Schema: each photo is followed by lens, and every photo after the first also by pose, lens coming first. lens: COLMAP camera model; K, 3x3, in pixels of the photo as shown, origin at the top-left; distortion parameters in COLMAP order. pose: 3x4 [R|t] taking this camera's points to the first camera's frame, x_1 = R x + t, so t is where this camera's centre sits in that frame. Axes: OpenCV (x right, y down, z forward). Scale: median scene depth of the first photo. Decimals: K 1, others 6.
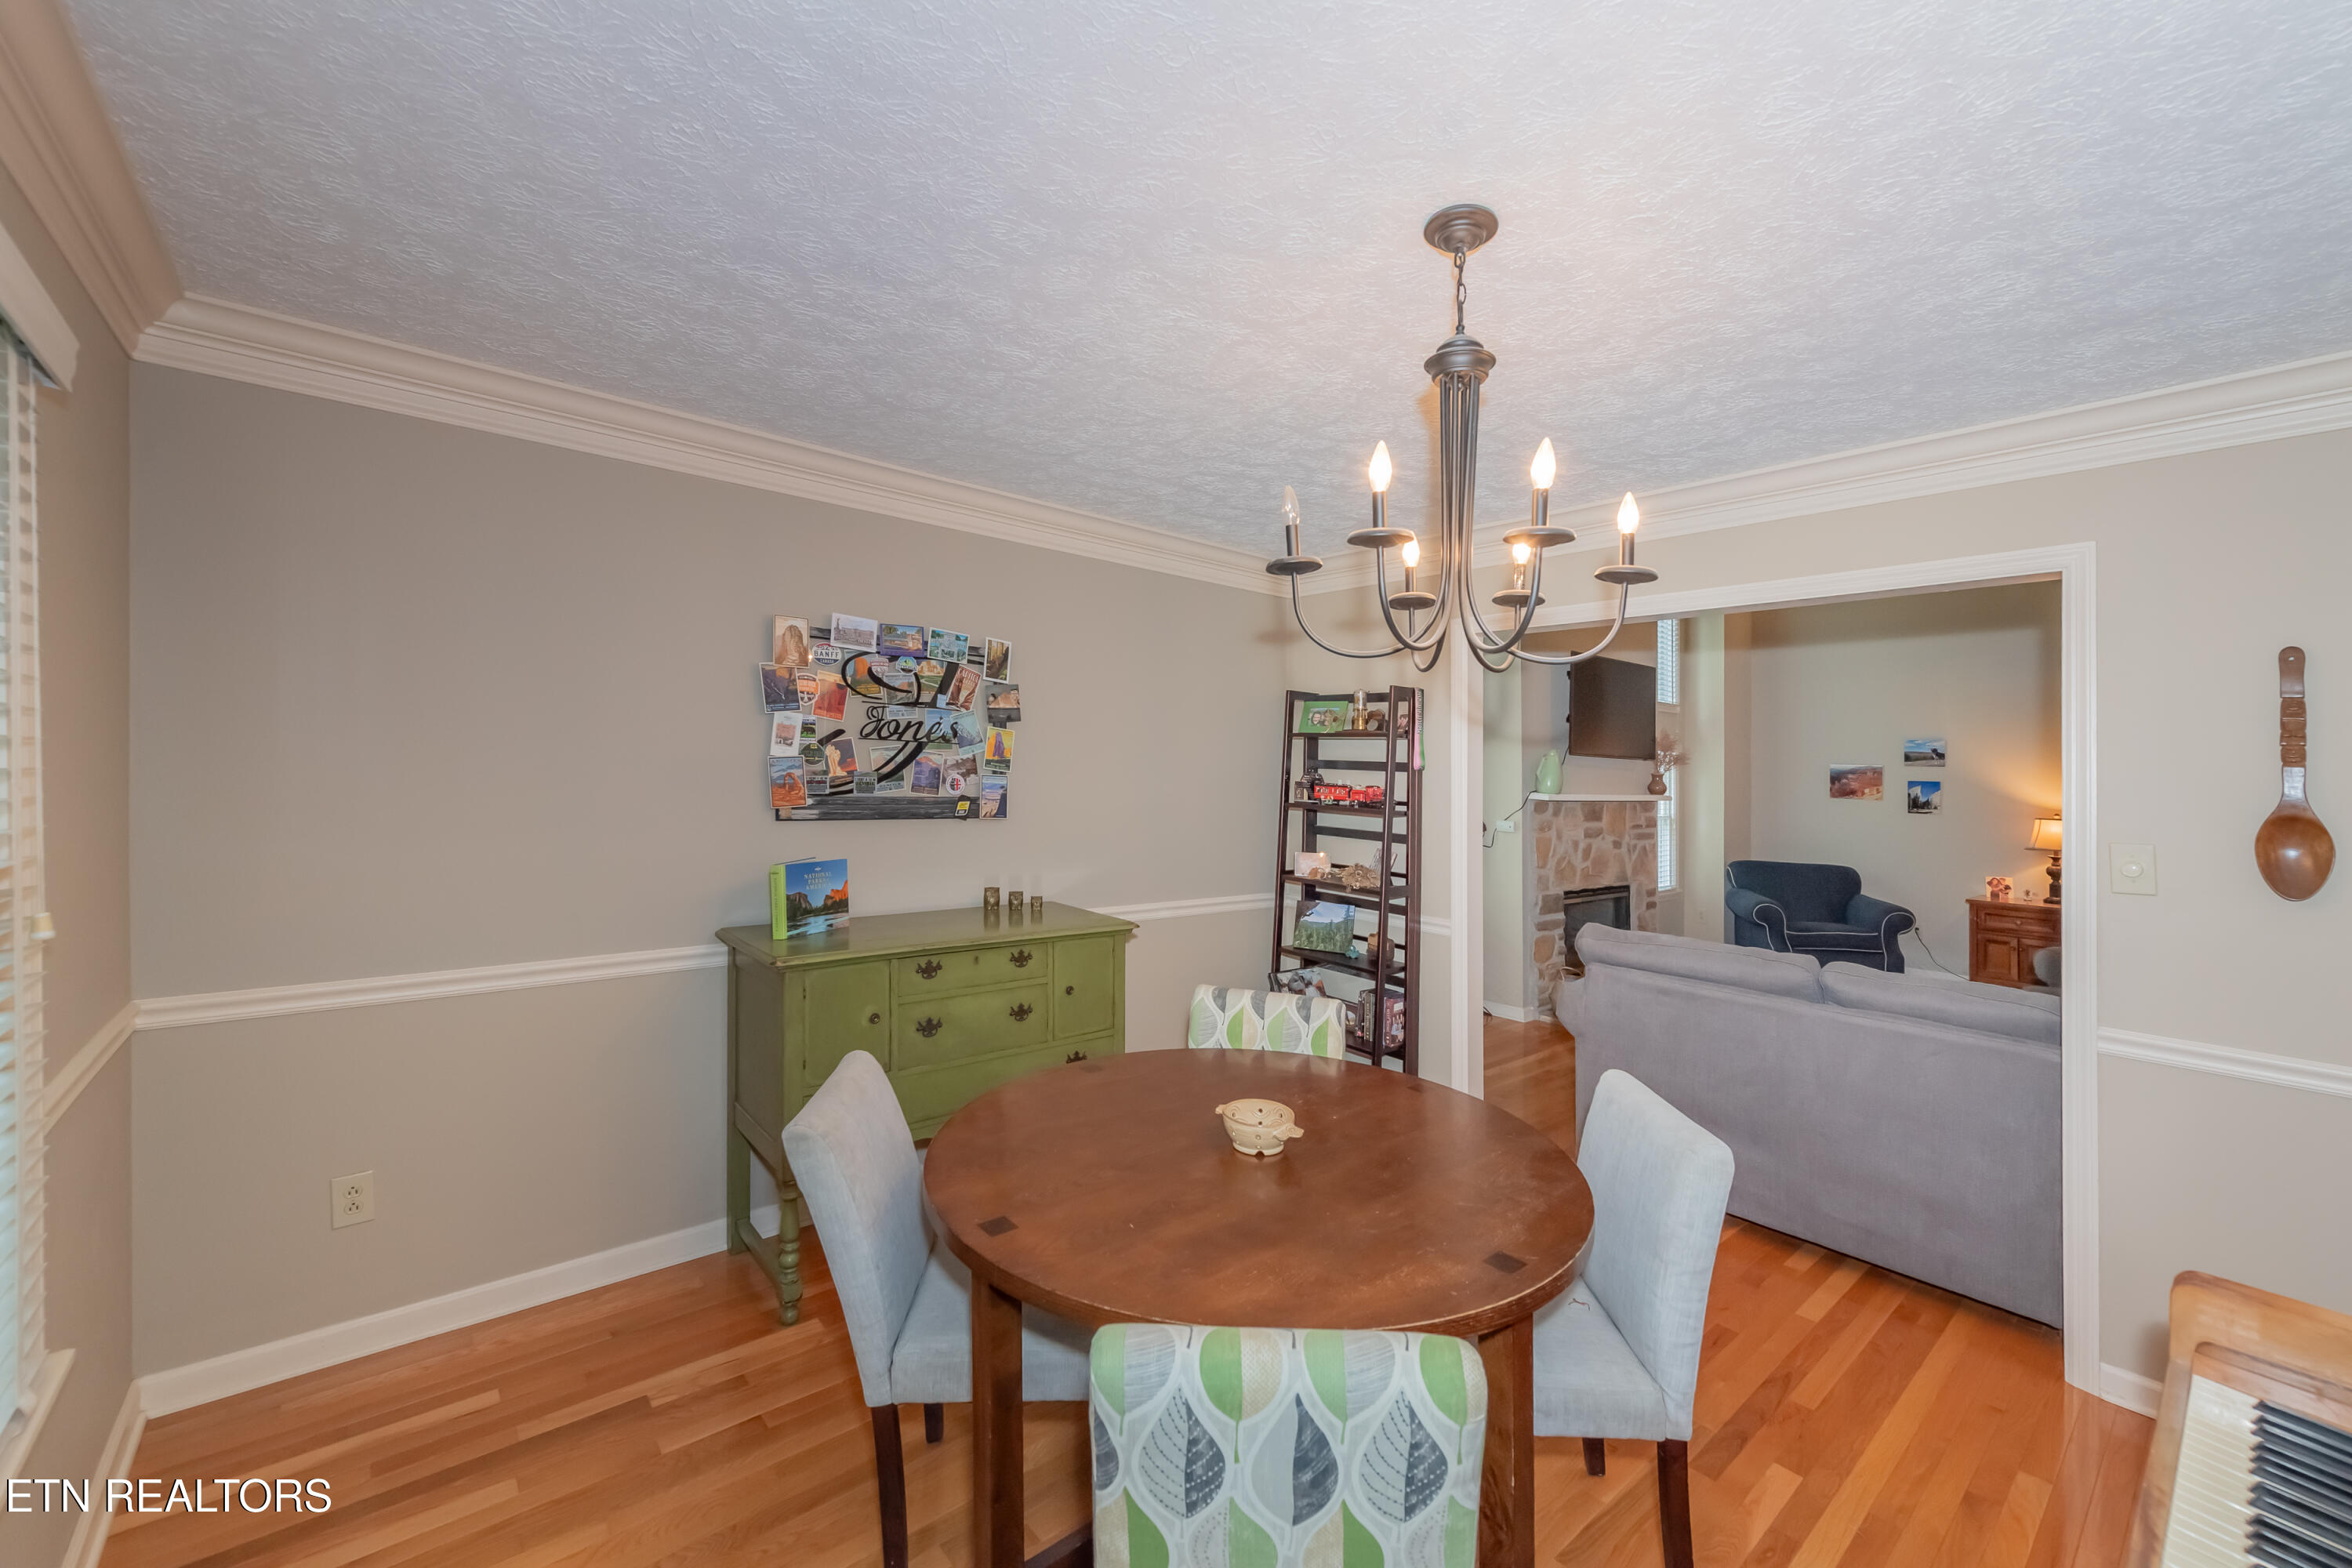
lens RADIAL K [[931.0, 0, 1180.1], [0, 931.0, 741.6], [0, 0, 1]] dist [0.006519, -0.002071]
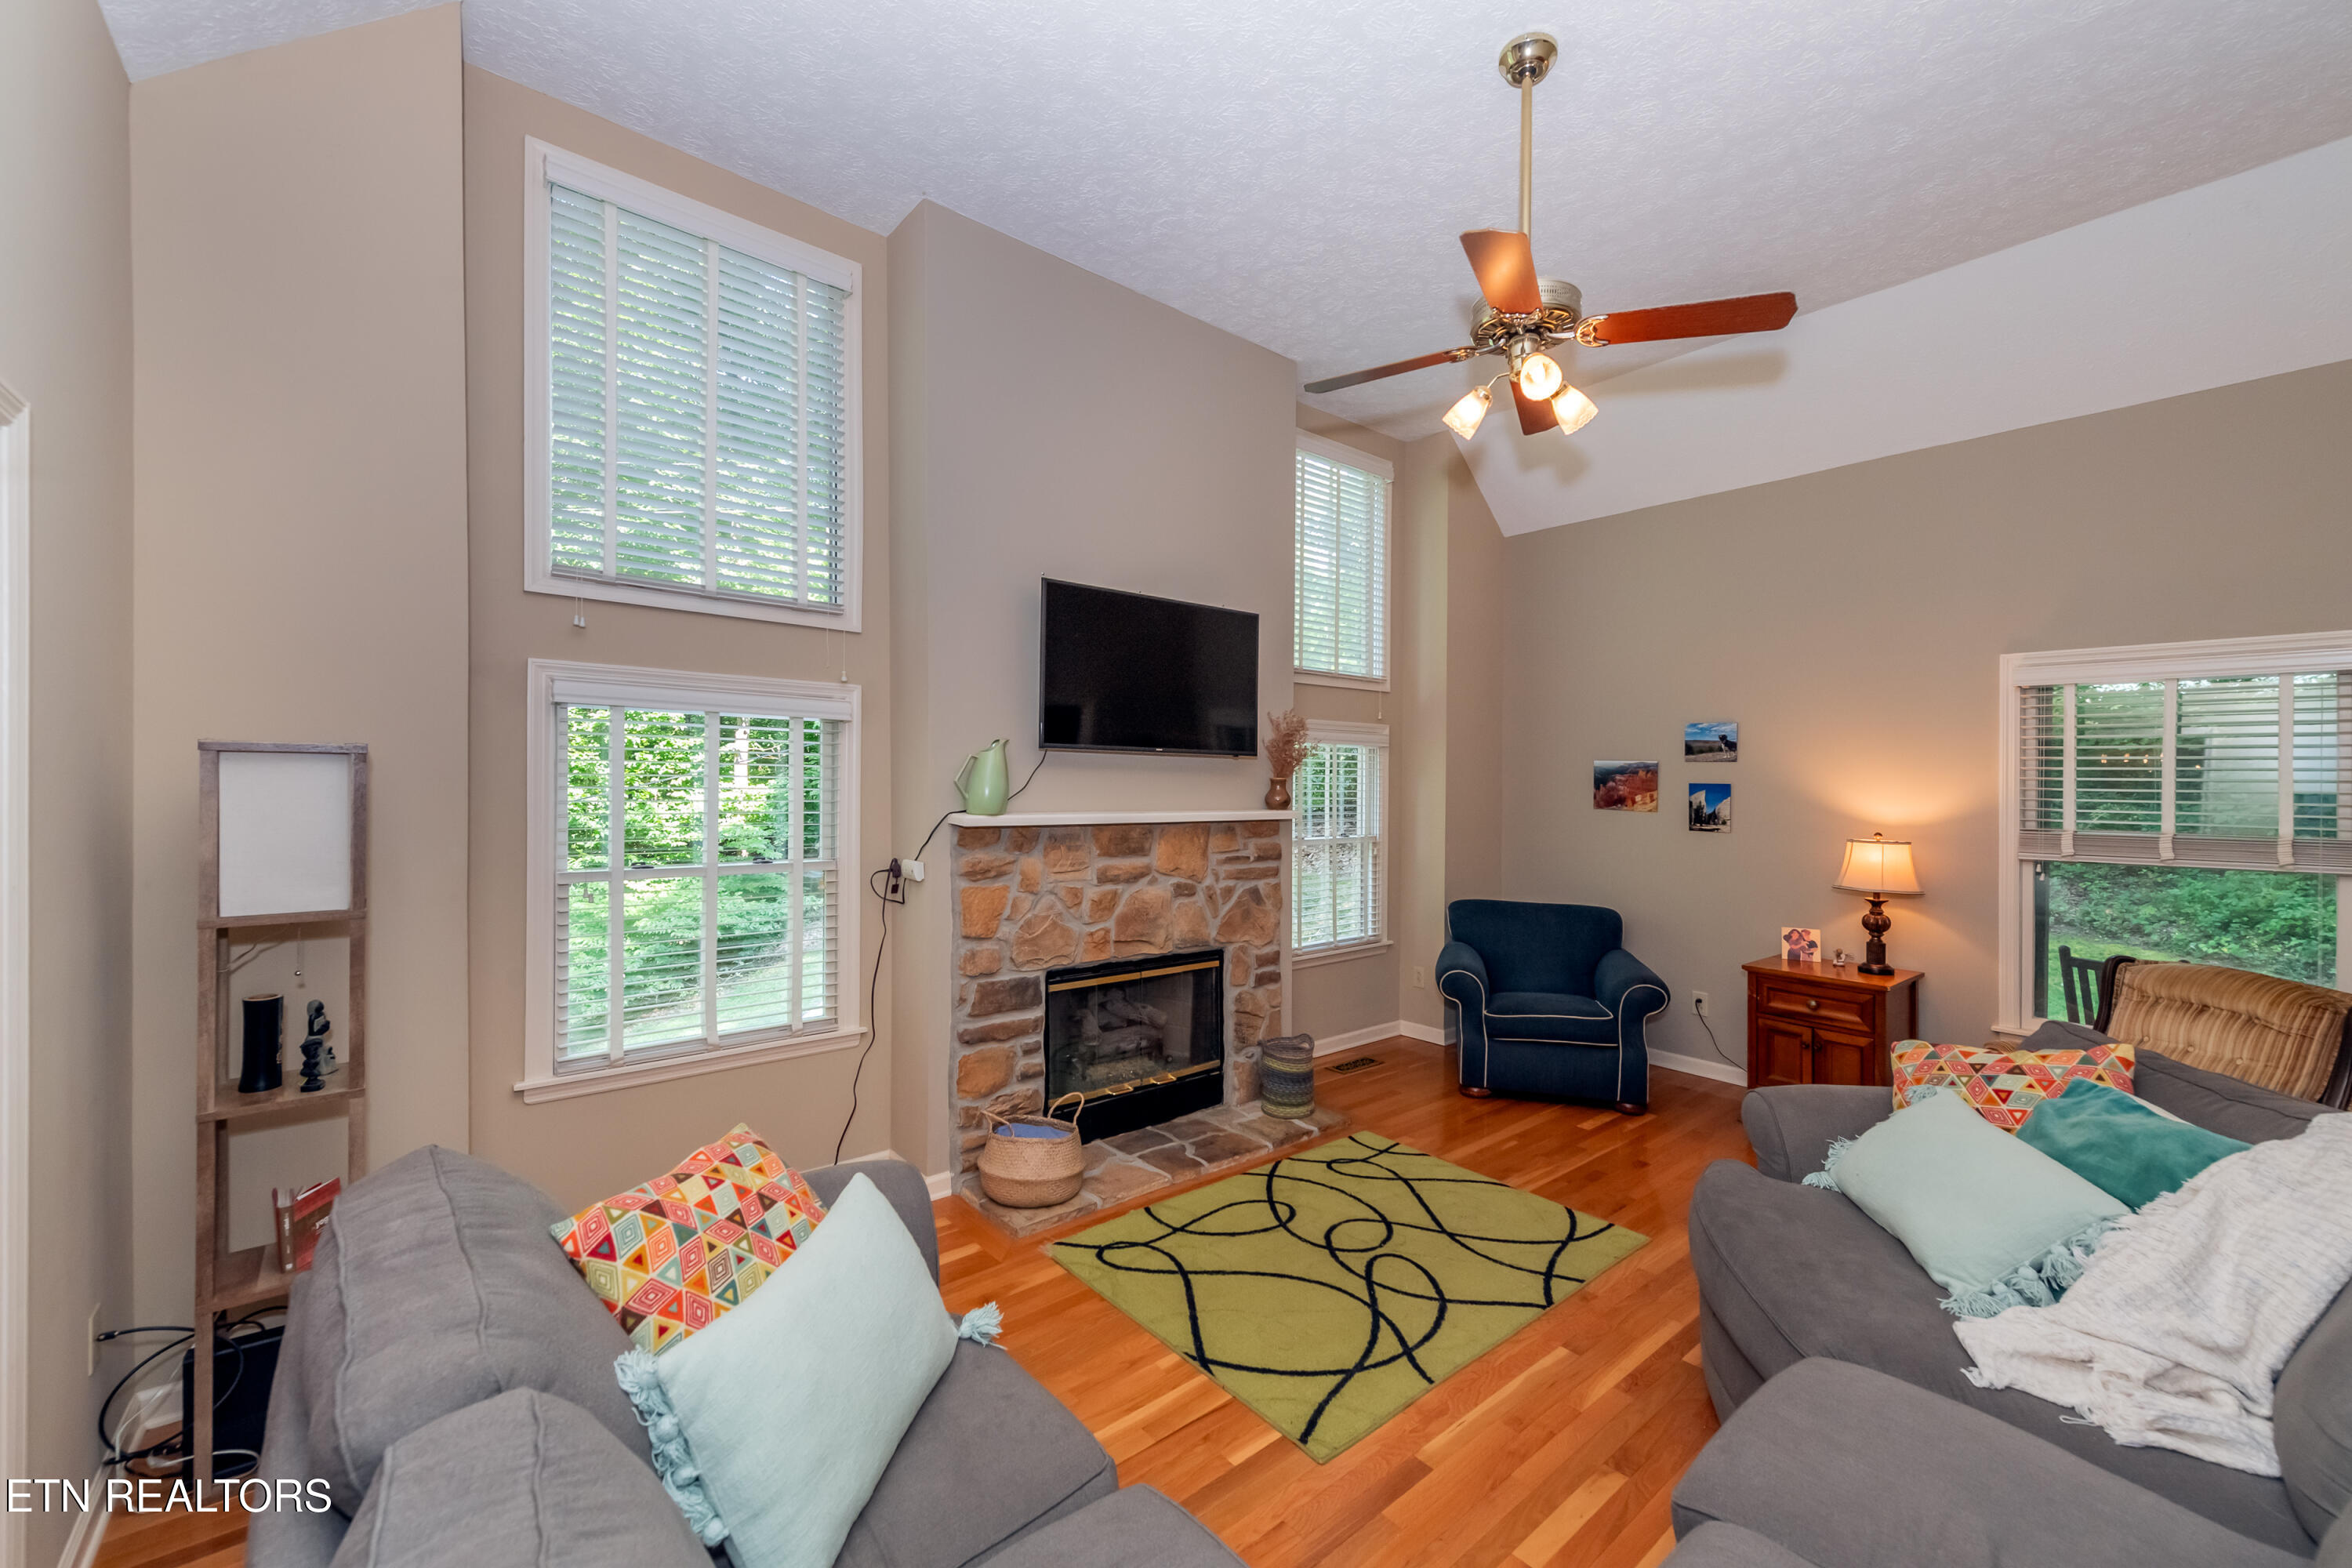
lens RADIAL K [[931.0, 0, 1176.1], [0, 931.0, 775.1], [0, 0, 1]] dist [0.006519, -0.002071]
pose [[0.999846, -0.012550, -0.012255, 0.455263], [0.012947, 0.999378, 0.032810, 0.009813], [0.011836, -0.032964, 0.999386, 0.348642]]
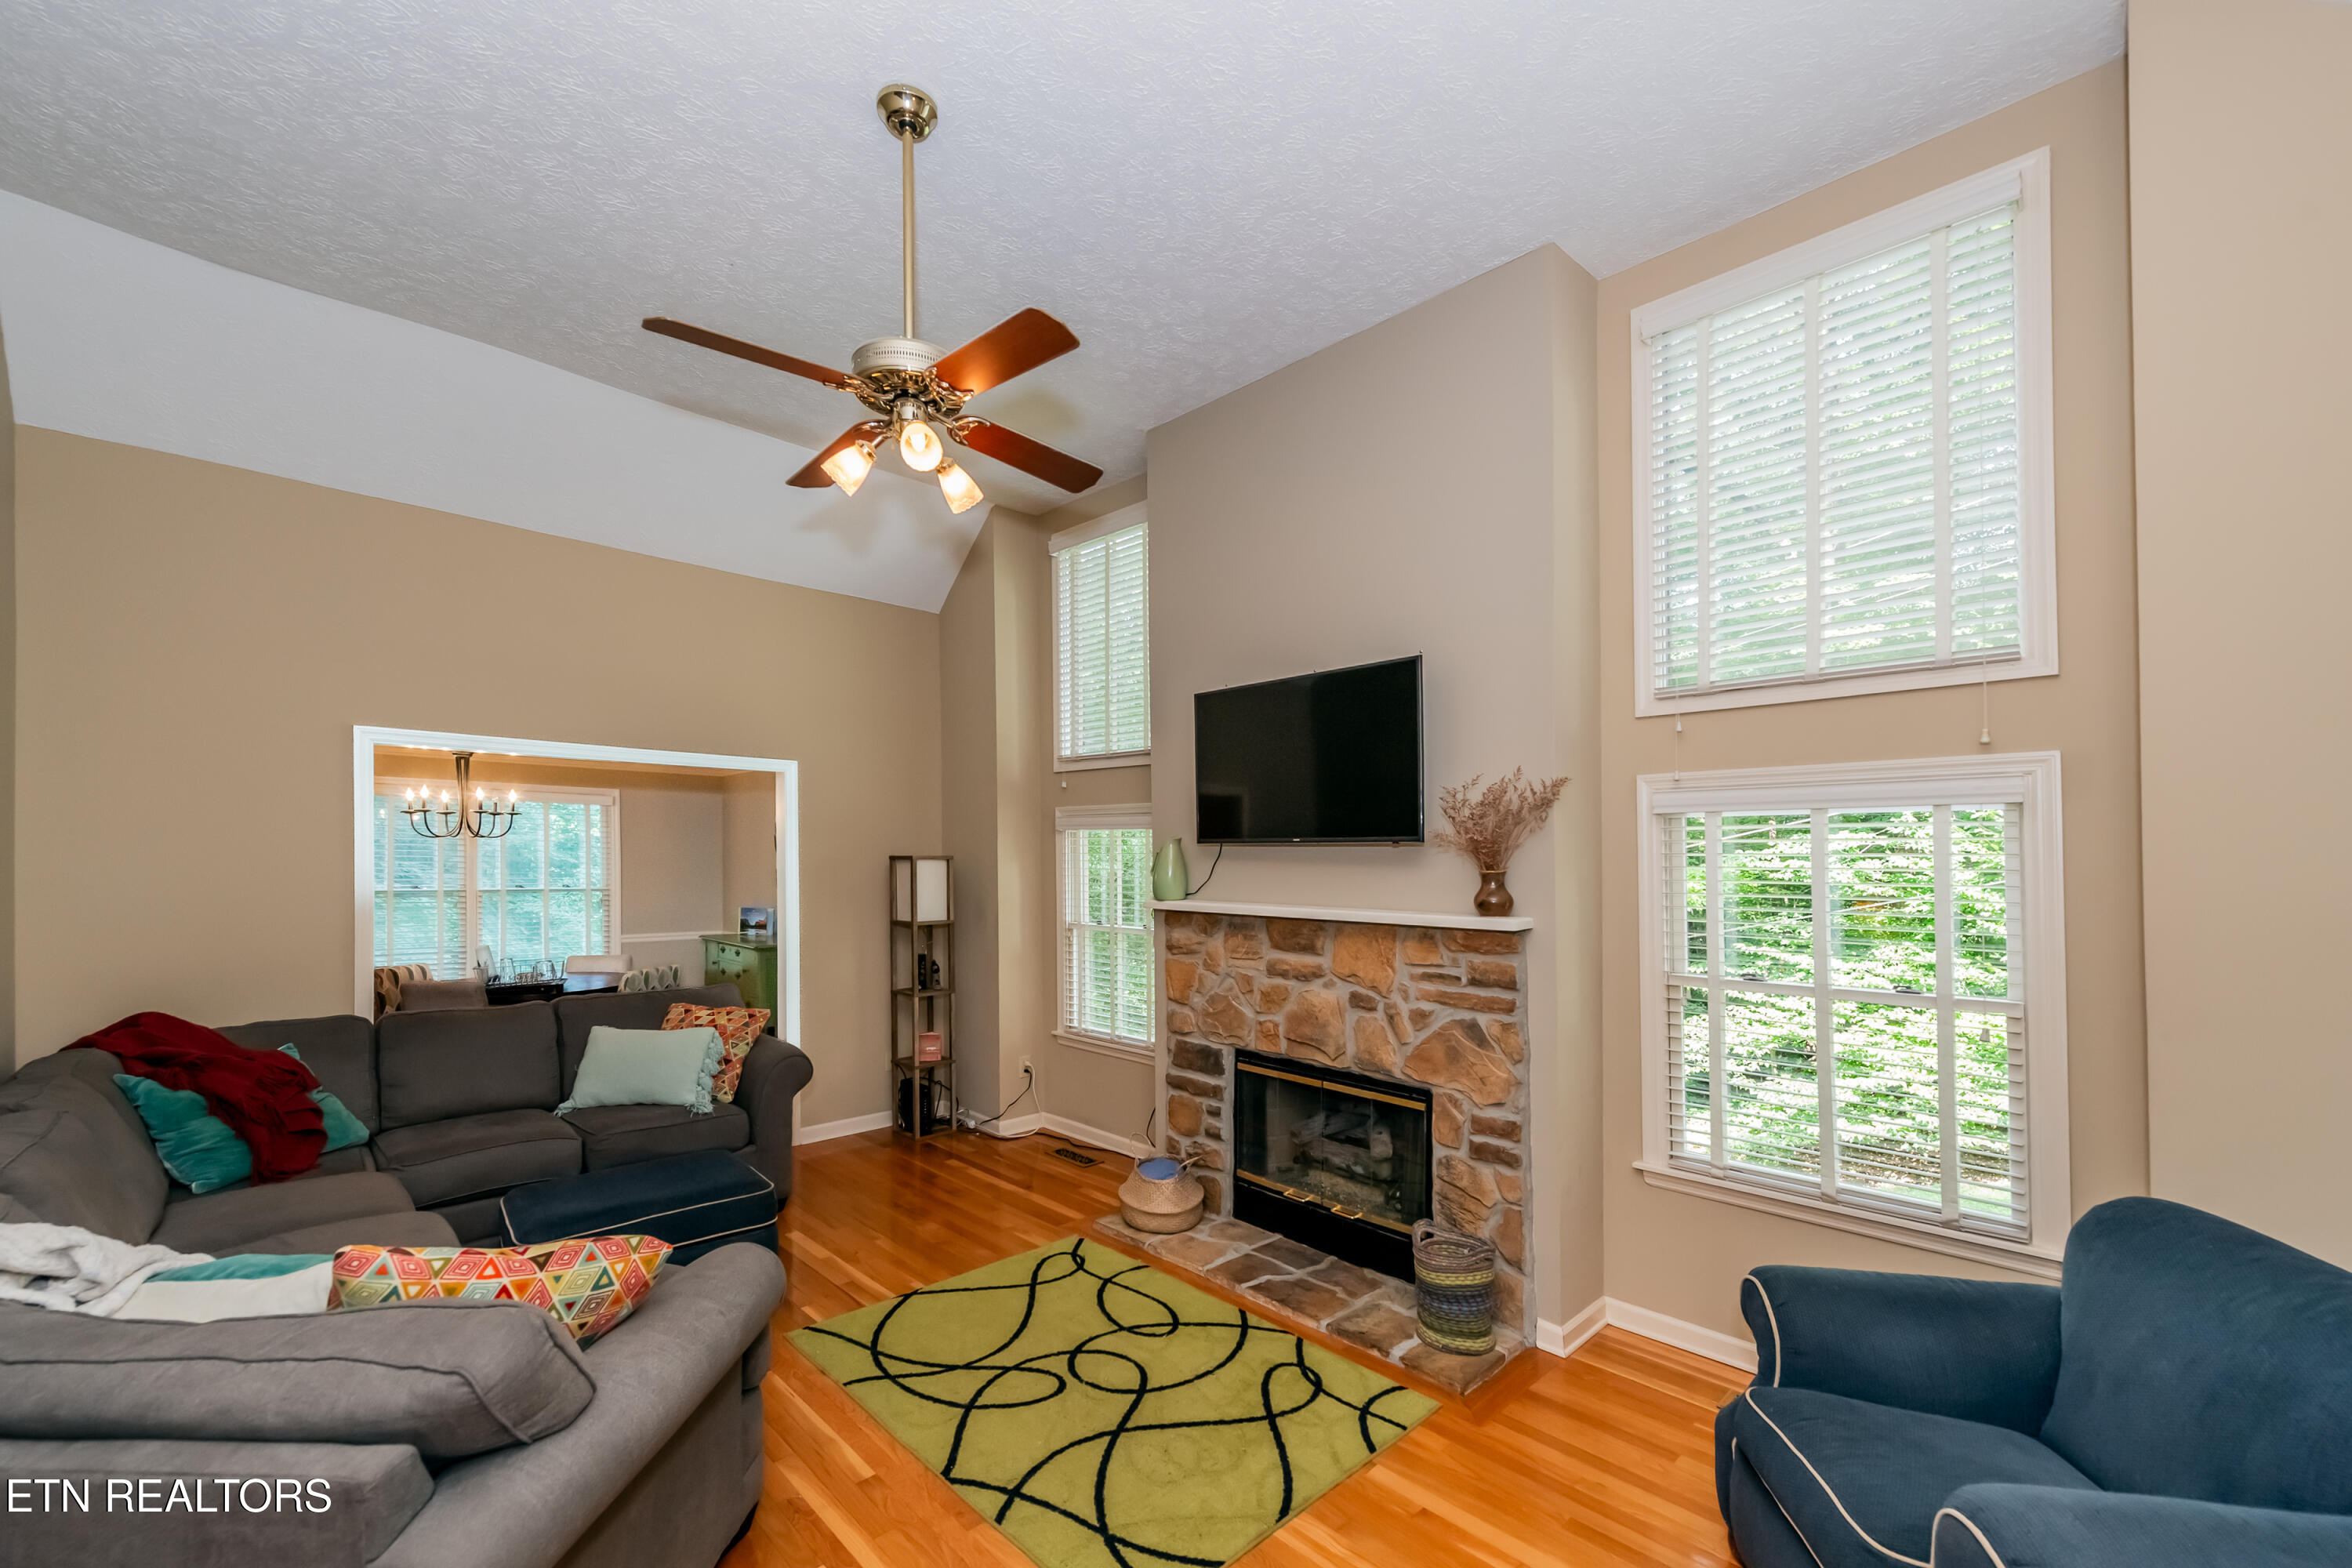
lens RADIAL K [[931.0, 0, 1163.3], [0, 931.0, 864.8], [0, 0, 1]] dist [0.006519, -0.002071]
pose [[0.074559, -0.022740, -0.996957, 0.974085], [0.025632, 0.999453, -0.020880, 0.036878], [0.996887, -0.023997, 0.075101, 0.814011]]
